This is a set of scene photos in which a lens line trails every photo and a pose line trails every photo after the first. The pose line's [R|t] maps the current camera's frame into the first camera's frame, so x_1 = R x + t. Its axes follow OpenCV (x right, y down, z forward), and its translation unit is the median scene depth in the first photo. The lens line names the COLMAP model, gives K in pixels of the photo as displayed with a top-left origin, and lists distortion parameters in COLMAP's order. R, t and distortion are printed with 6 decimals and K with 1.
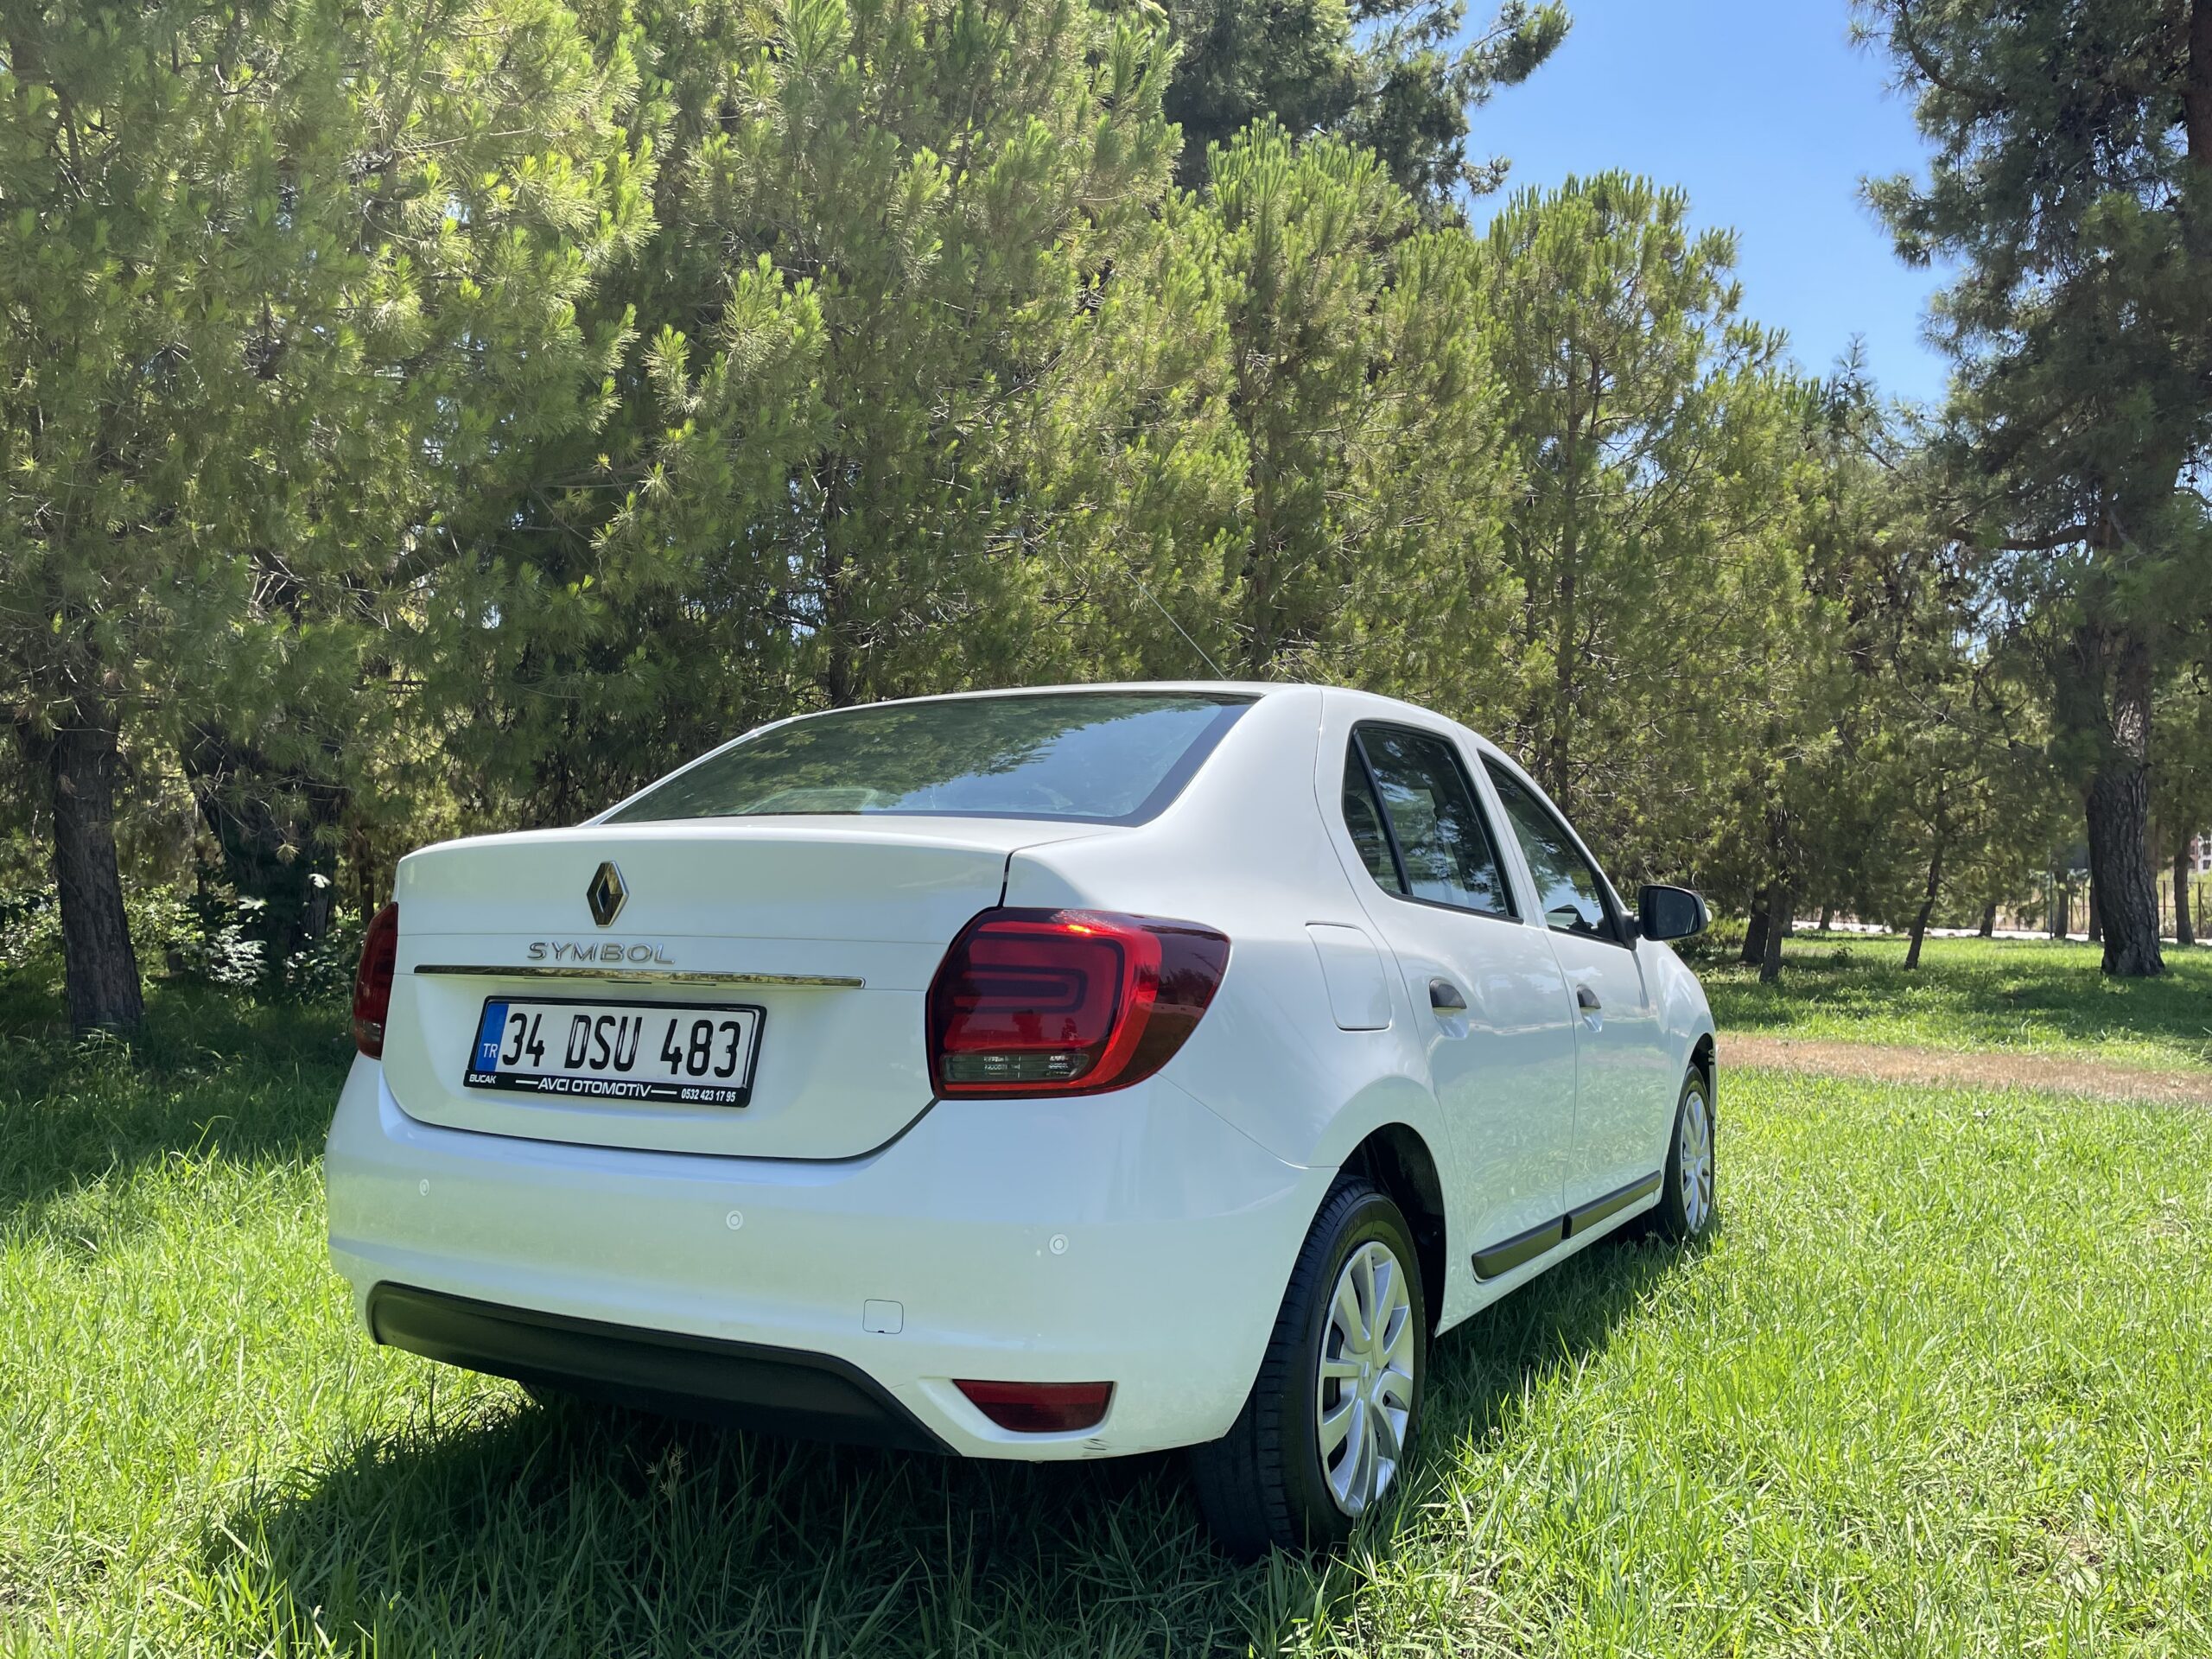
lens RADIAL K [[1686.7, 0, 1142.4], [0, 1686.7, 824.3], [0, 0, 1]] dist [0.081312, -0.105386]
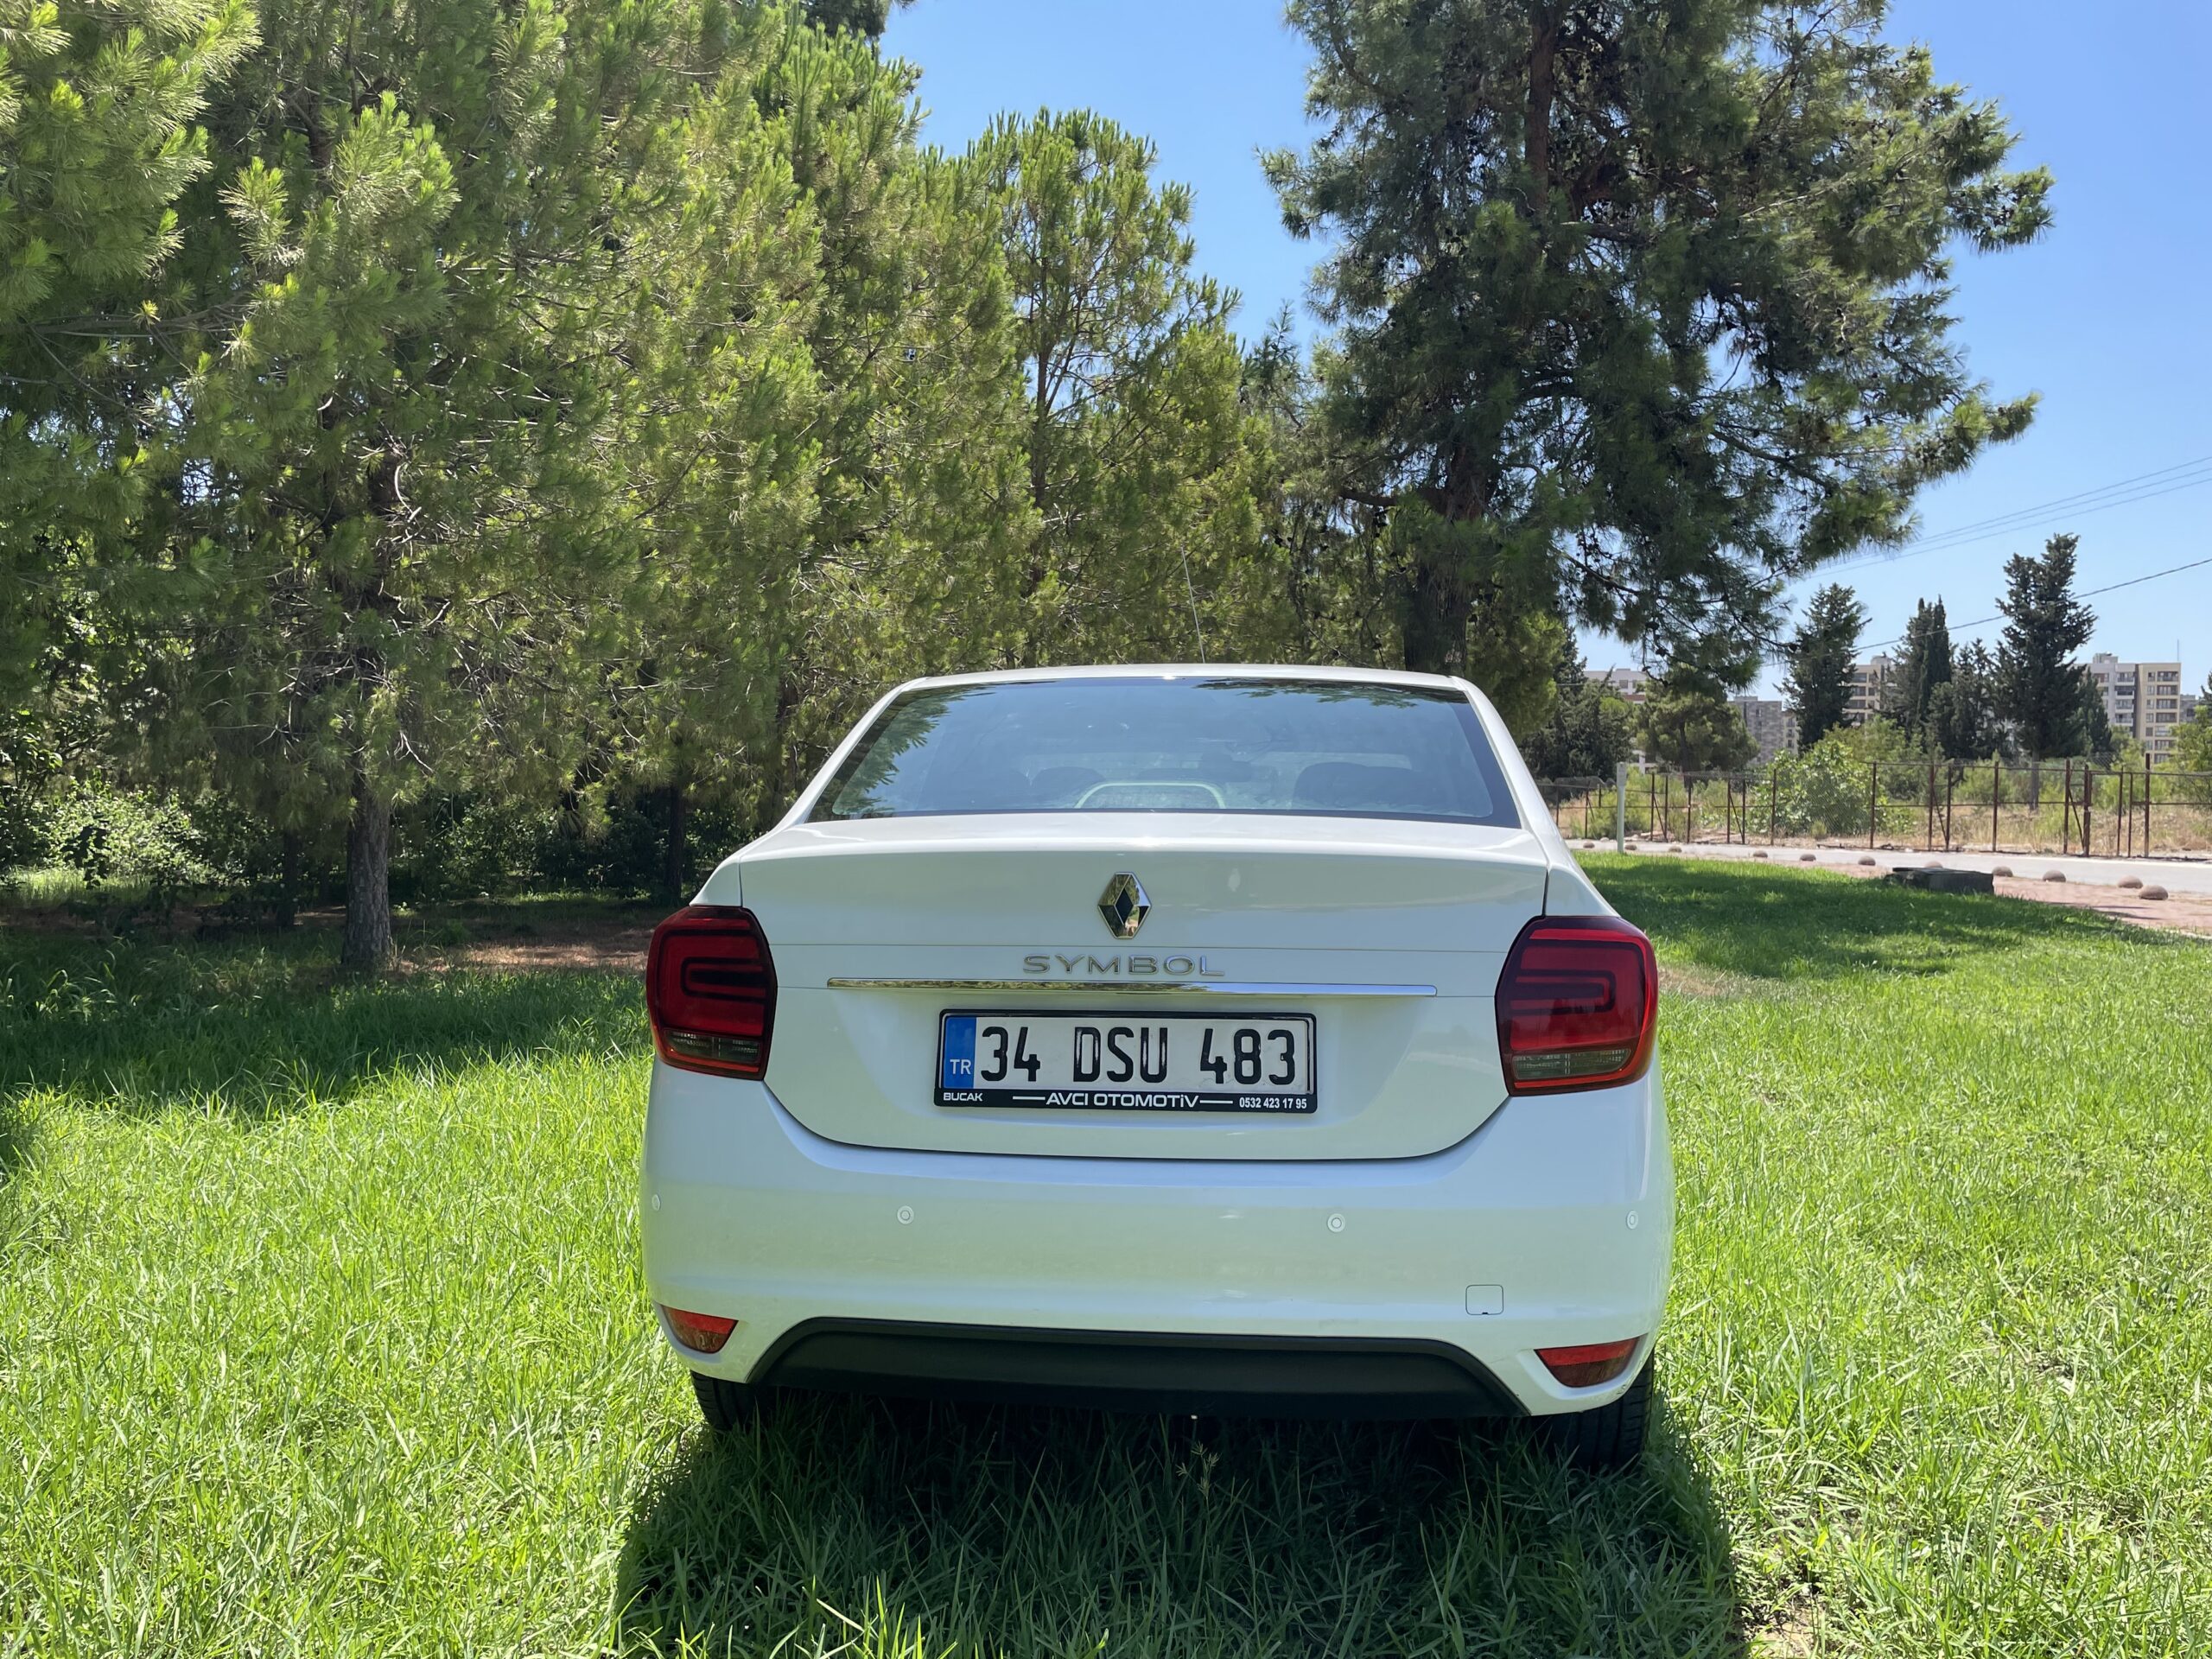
lens RADIAL K [[1686.7, 0, 1142.4], [0, 1686.7, 824.3], [0, 0, 1]] dist [0.081312, -0.105386]
pose [[0.918656, -0.005425, 0.395022, -0.676307], [-0.017892, 0.998309, 0.055317, -0.058835], [-0.394654, -0.057885, 0.917005, 0.096756]]
